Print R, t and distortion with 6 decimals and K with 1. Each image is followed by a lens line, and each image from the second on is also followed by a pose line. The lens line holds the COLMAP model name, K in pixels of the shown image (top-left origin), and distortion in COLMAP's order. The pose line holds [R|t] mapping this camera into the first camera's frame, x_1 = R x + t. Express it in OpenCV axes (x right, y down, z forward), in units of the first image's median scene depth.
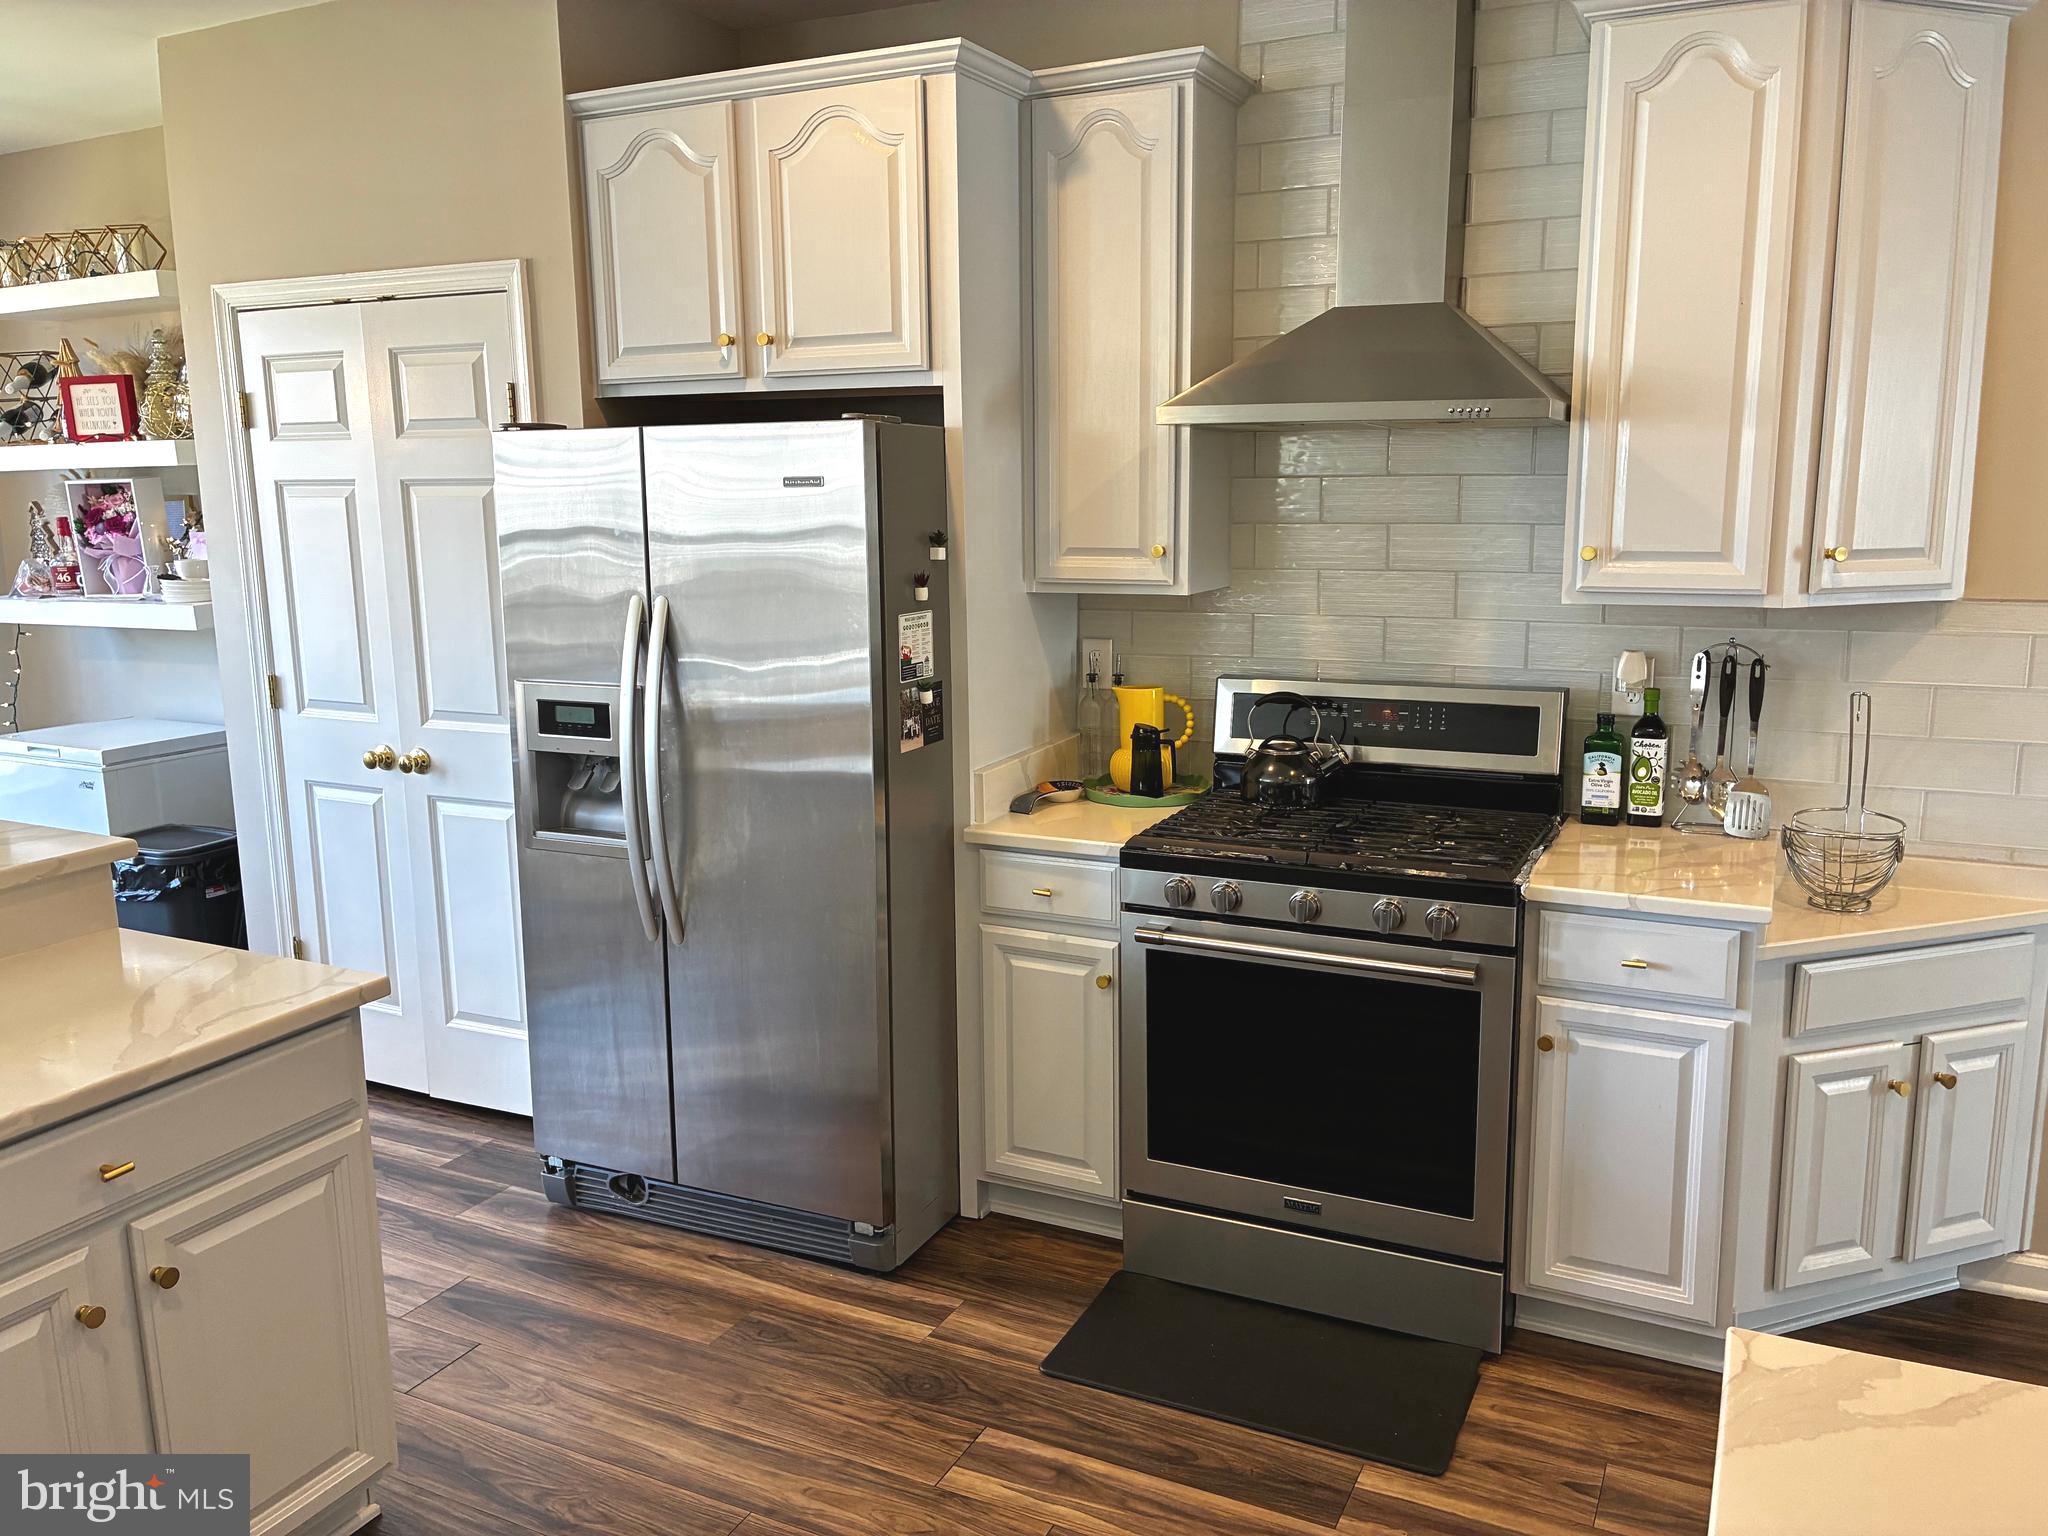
lens RADIAL K [[1552.6, 0, 1016.6], [0, 1552.6, 769.7], [0, 0, 1]] dist [0.045205, -0.046544]
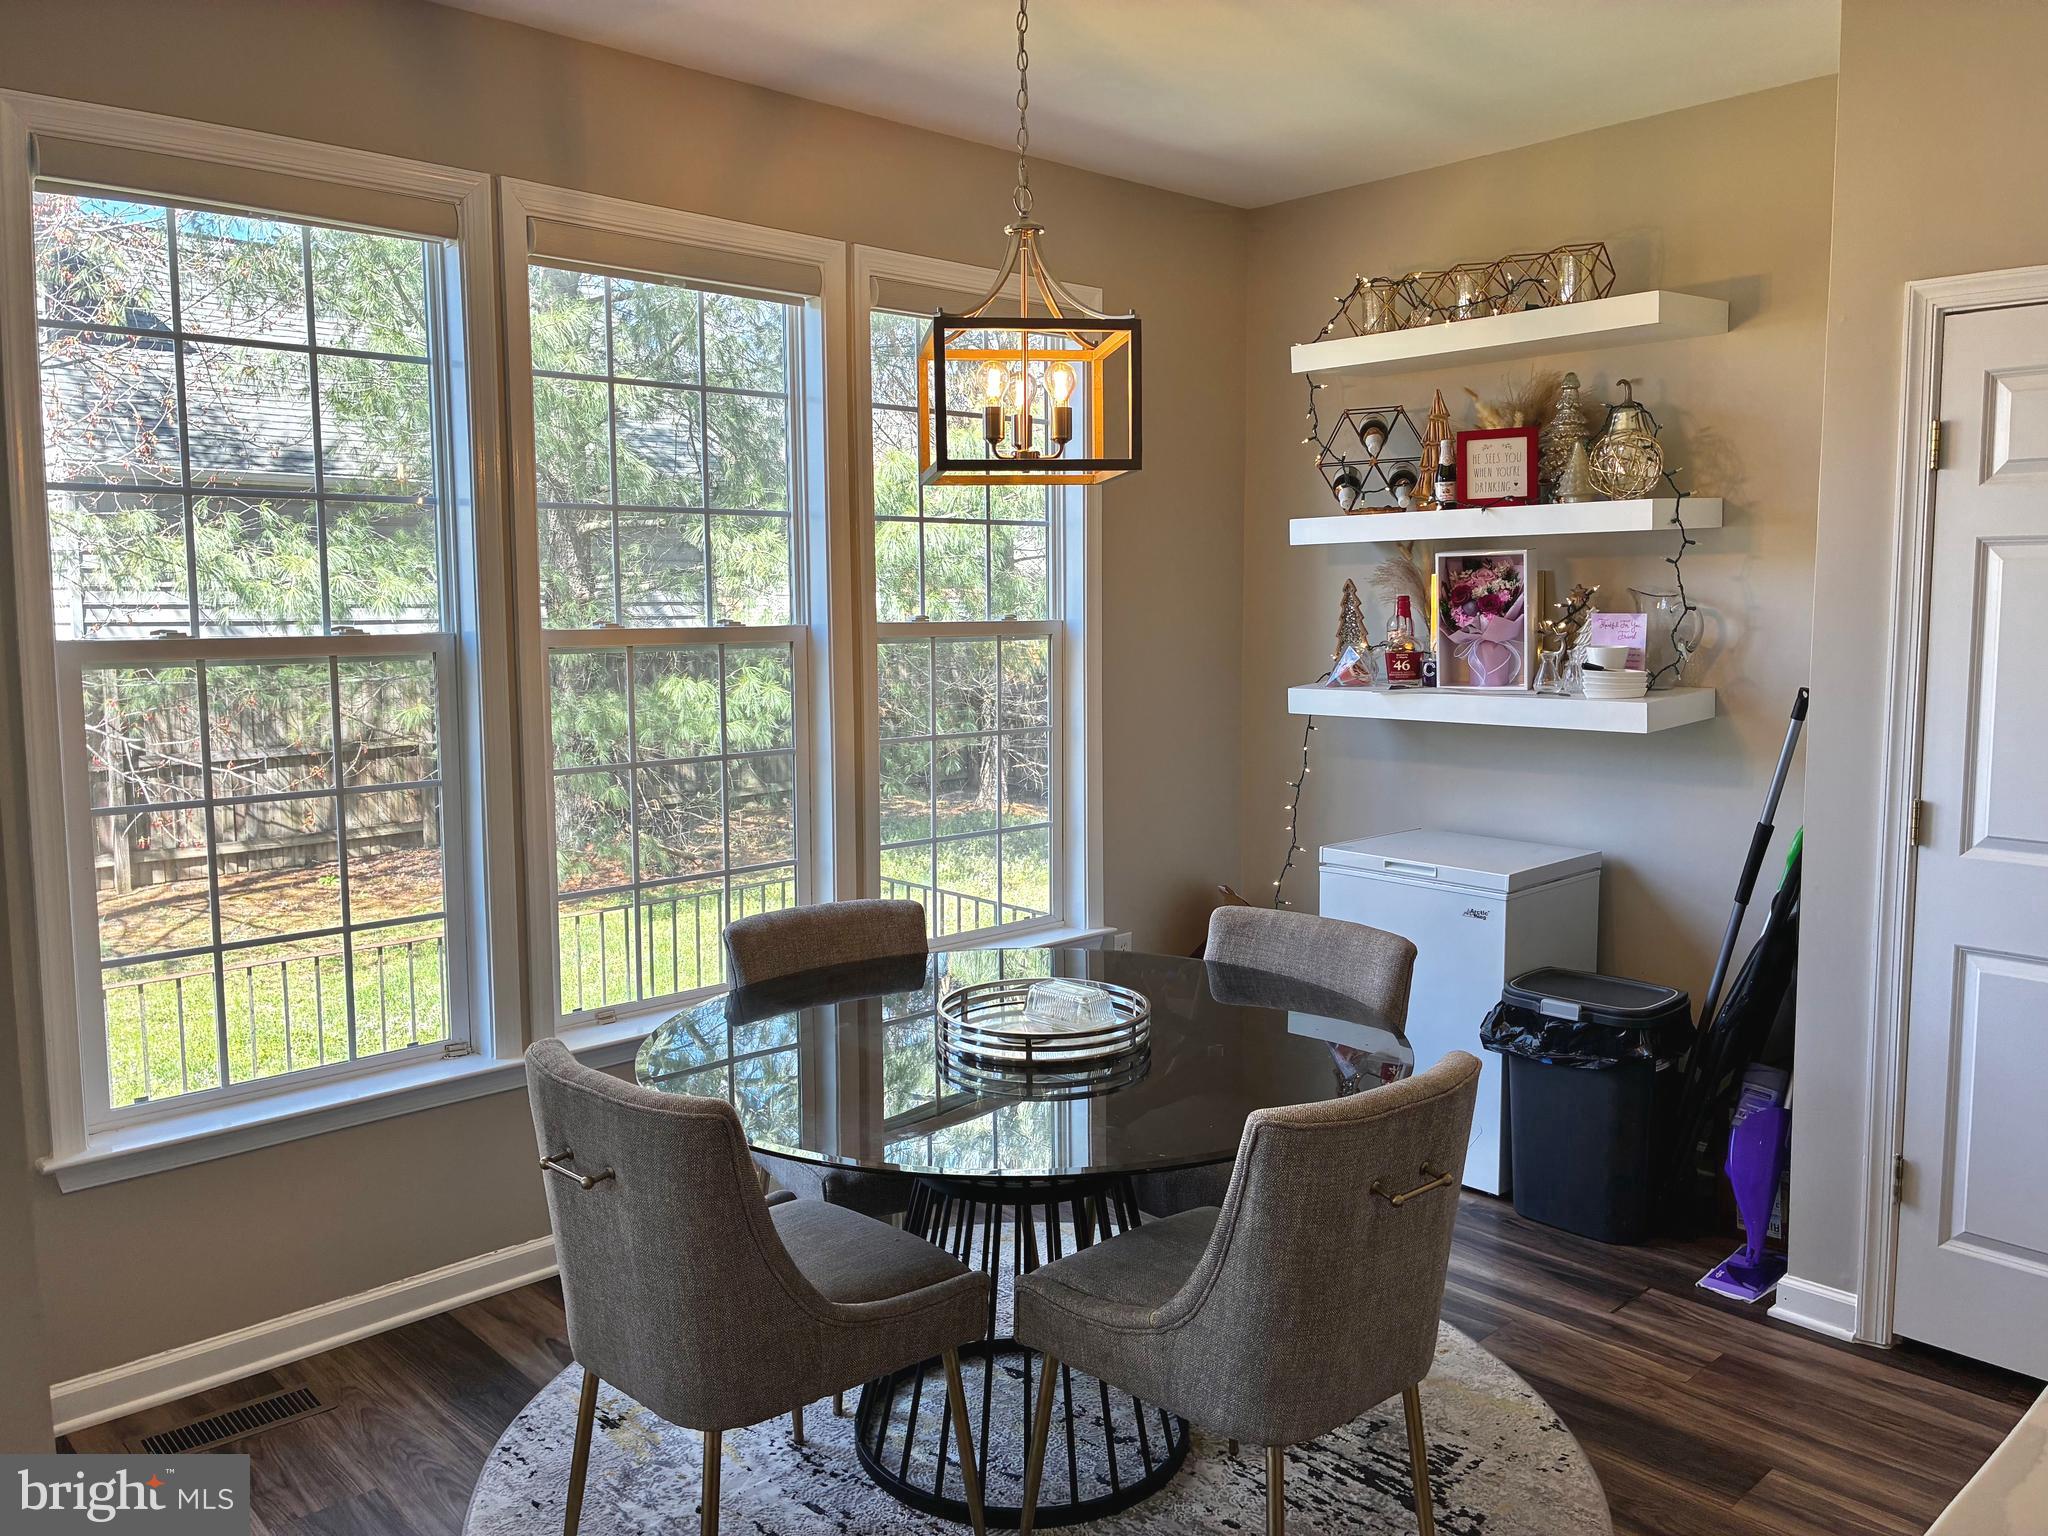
lens RADIAL K [[1552.6, 0, 1044.4], [0, 1552.6, 762.4], [0, 0, 1]] dist [0.045205, -0.046544]
pose [[0.941934, 0.041607, -0.333211, -0.745652], [-0.064694, 0.996190, -0.058488, -0.010033], [0.329508, 0.076649, 0.941036, 0.199621]]
